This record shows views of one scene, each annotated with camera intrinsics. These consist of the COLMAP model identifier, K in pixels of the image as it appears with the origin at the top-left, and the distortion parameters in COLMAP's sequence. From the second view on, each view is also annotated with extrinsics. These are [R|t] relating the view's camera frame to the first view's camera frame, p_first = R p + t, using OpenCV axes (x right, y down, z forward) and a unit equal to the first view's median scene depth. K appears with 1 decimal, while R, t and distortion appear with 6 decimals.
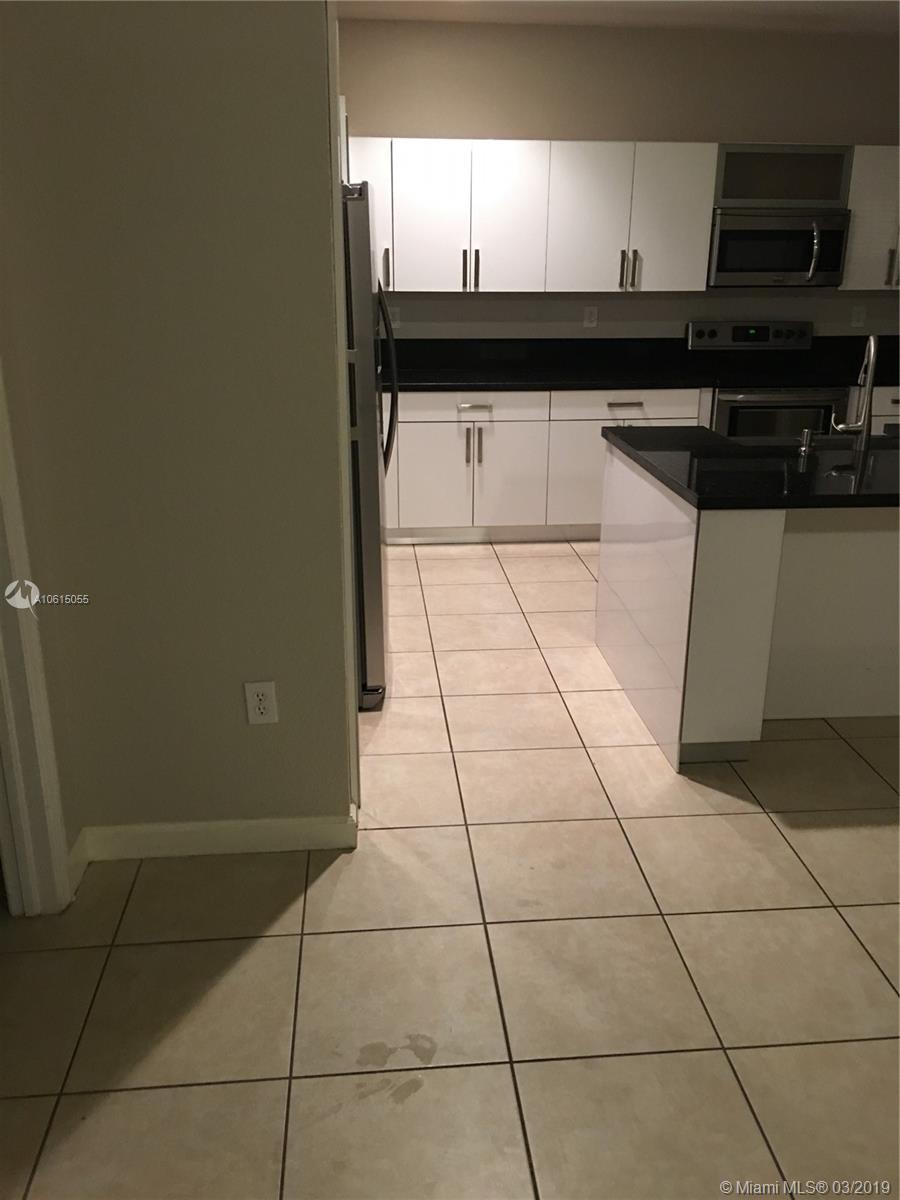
lens RADIAL K [[1011.2, 0, 456.7], [0, 1011.2, 603.4], [0, 0, 1]] dist [0.078801, -0.086372]
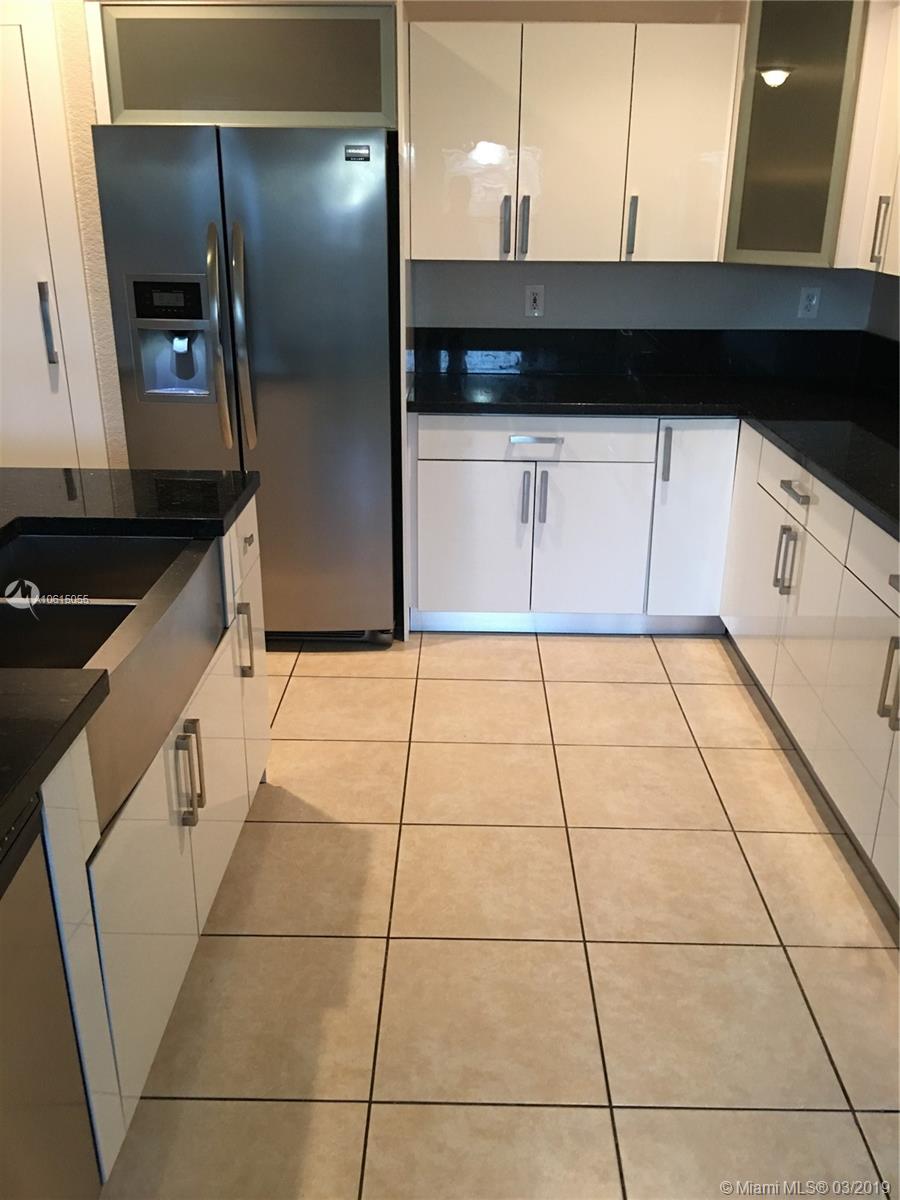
lens RADIAL K [[1011.2, 0, 450.2], [0, 1011.2, 594.2], [0, 0, 1]] dist [0.078801, -0.086372]
pose [[-0.117820, 0.339326, -0.933261, 0.691585], [-0.344977, 0.867288, 0.358891, -0.342467], [0.931187, 0.364238, 0.014876, 1.033429]]
